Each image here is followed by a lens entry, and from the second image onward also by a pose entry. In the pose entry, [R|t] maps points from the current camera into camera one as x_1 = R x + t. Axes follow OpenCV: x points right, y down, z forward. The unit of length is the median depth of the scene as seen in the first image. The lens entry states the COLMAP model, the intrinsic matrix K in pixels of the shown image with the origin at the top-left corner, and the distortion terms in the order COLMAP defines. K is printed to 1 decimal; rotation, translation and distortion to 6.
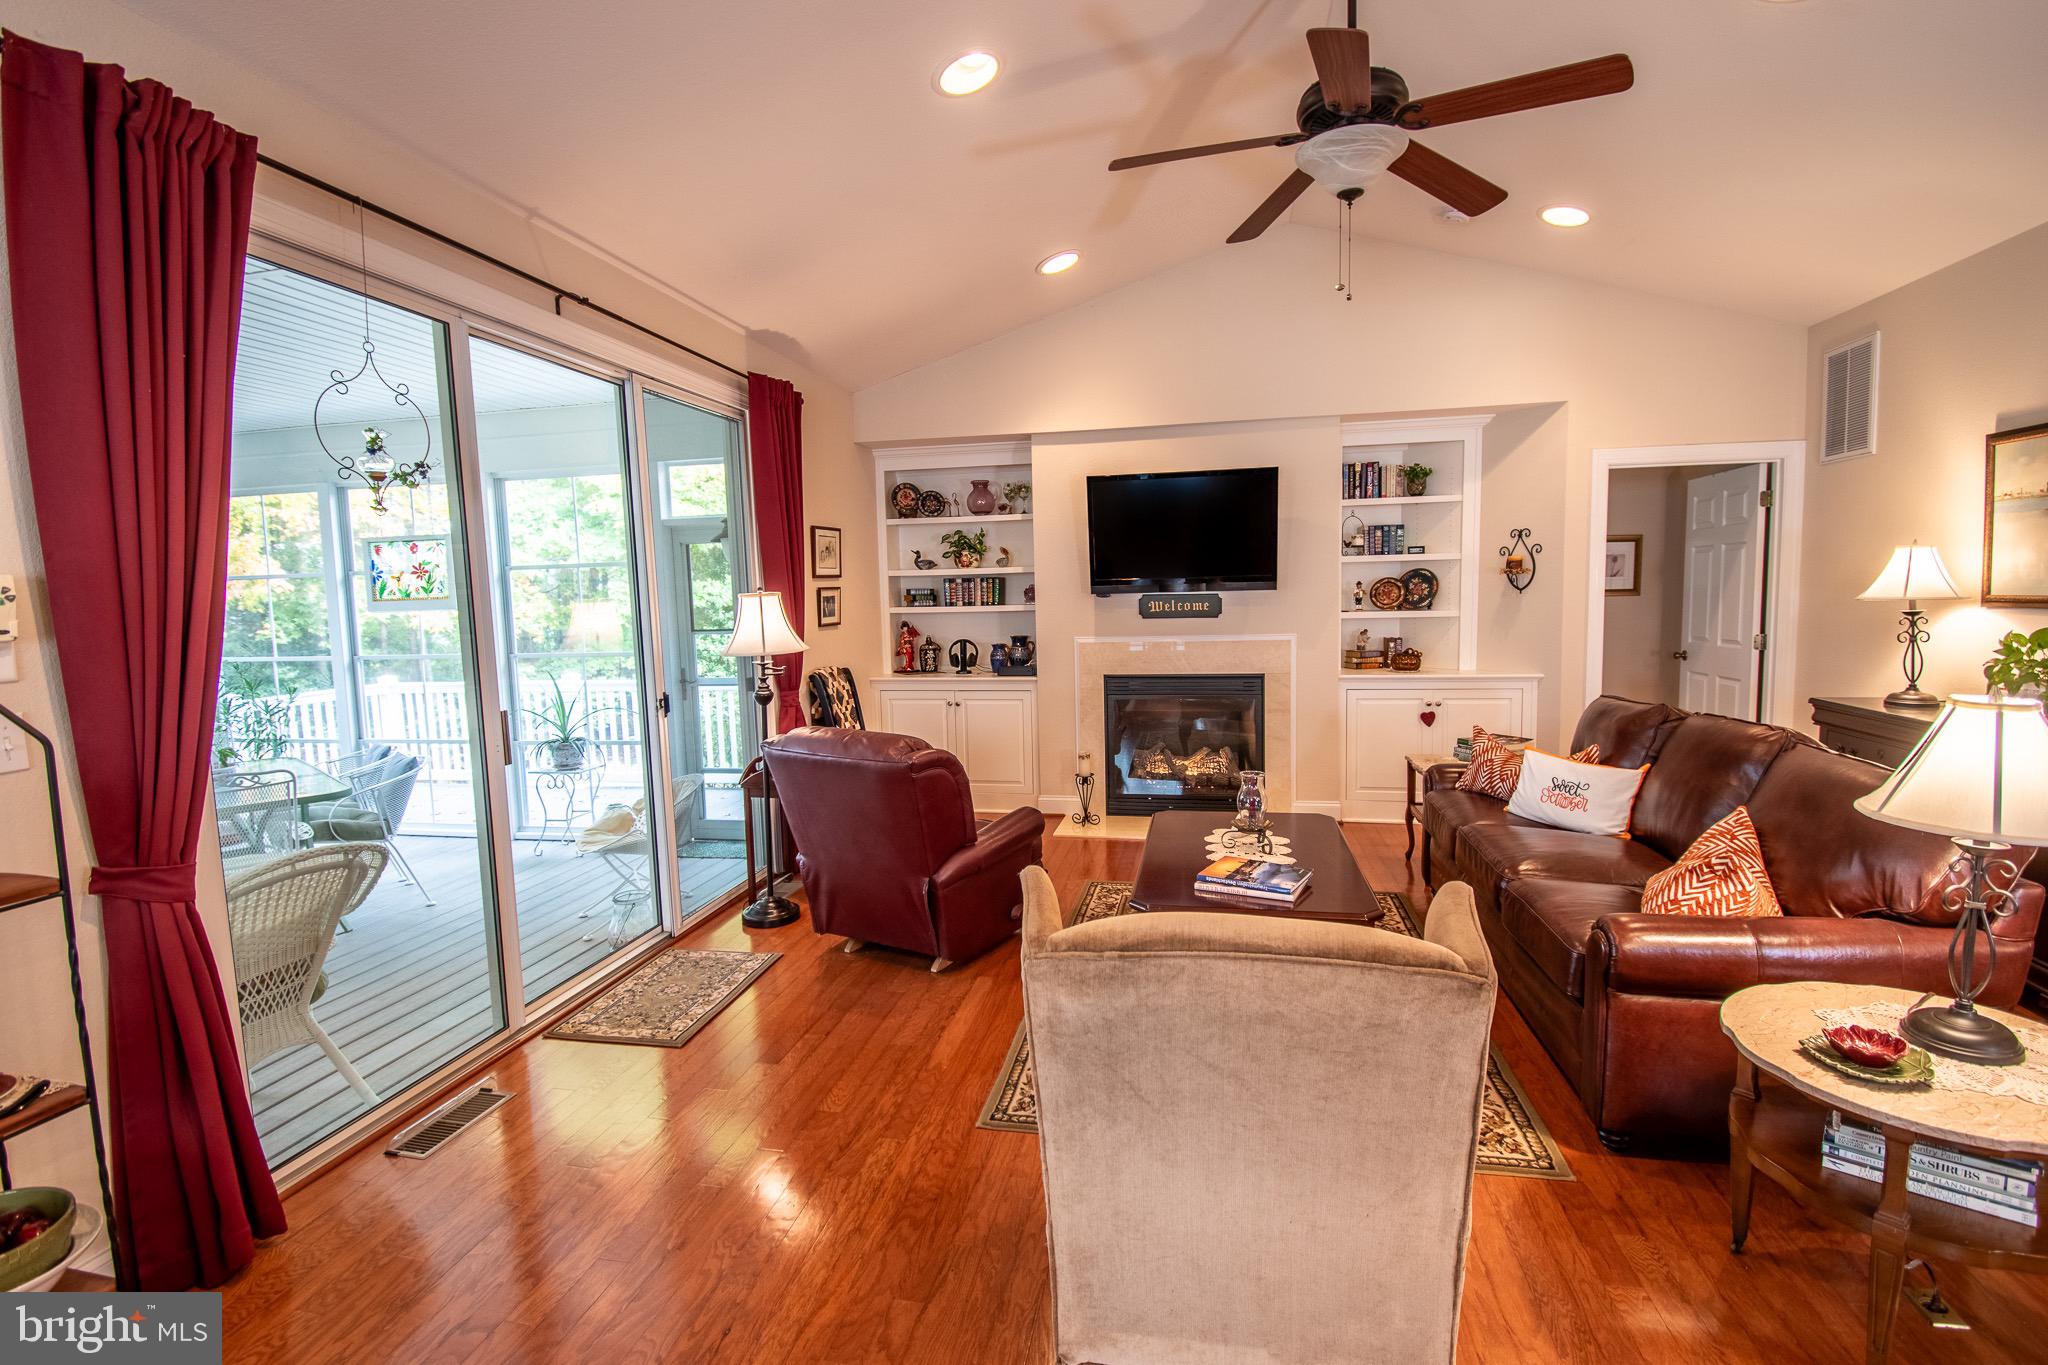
lens RADIAL K [[931.1, 0, 1030.4], [0, 931.1, 680.0], [0, 0, 1]] dist [0.021576, -0.027489]
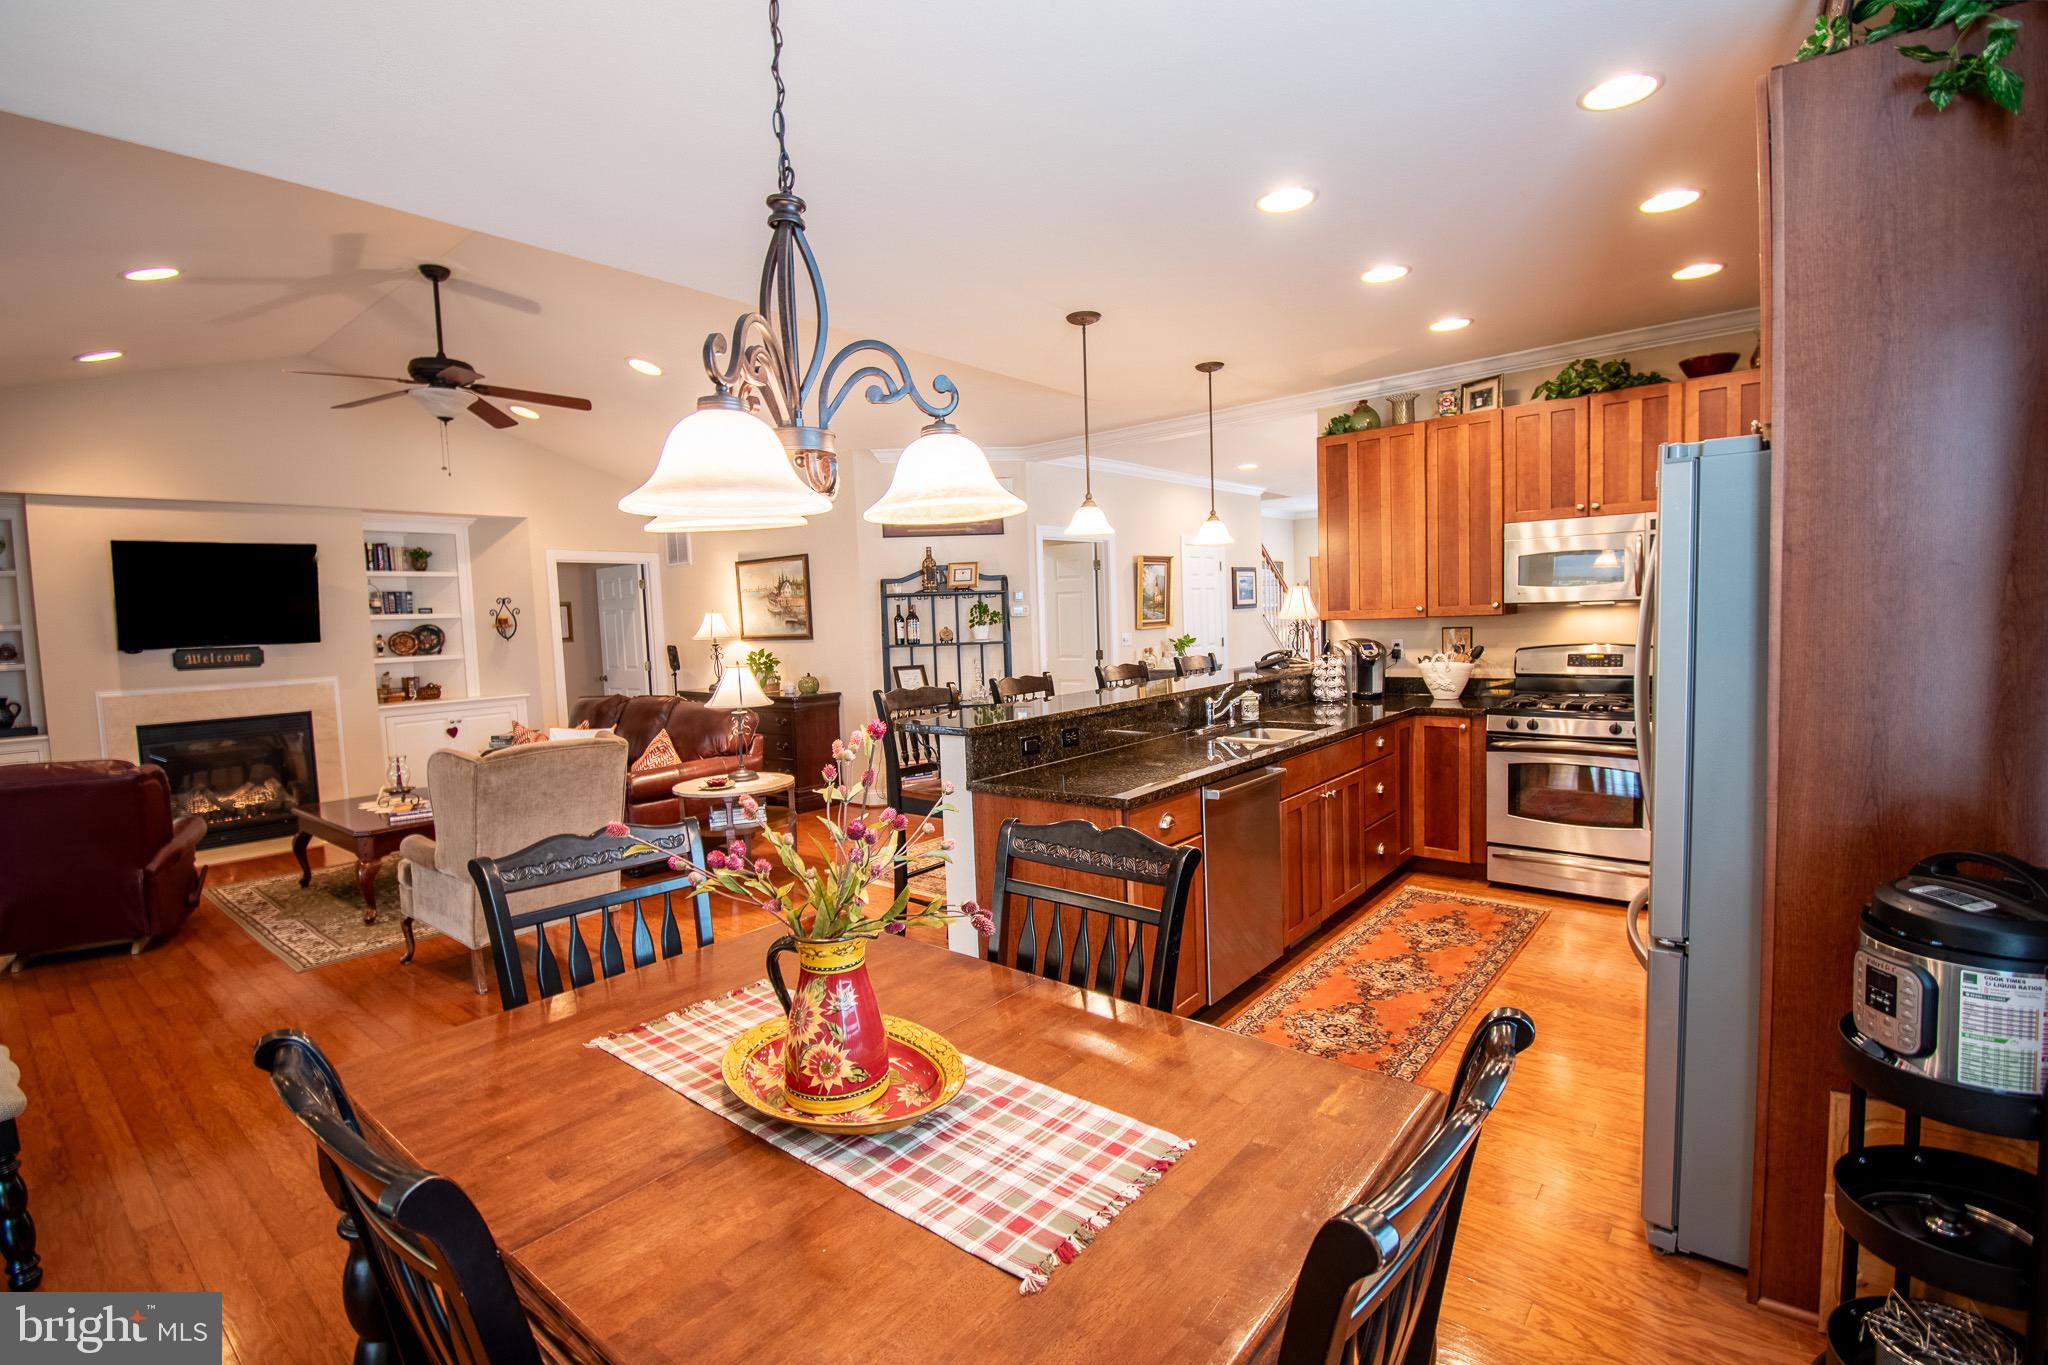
lens RADIAL K [[930.9, 0, 1024.0], [0, 930.9, 682.5], [0, 0, 1]] dist [0.029698, -0.032414]
pose [[0.476041, -0.057731, 0.877526, -0.374825], [0.106682, 0.994265, 0.007538, 0.046619], [-0.872928, 0.090028, 0.479470, -0.400633]]
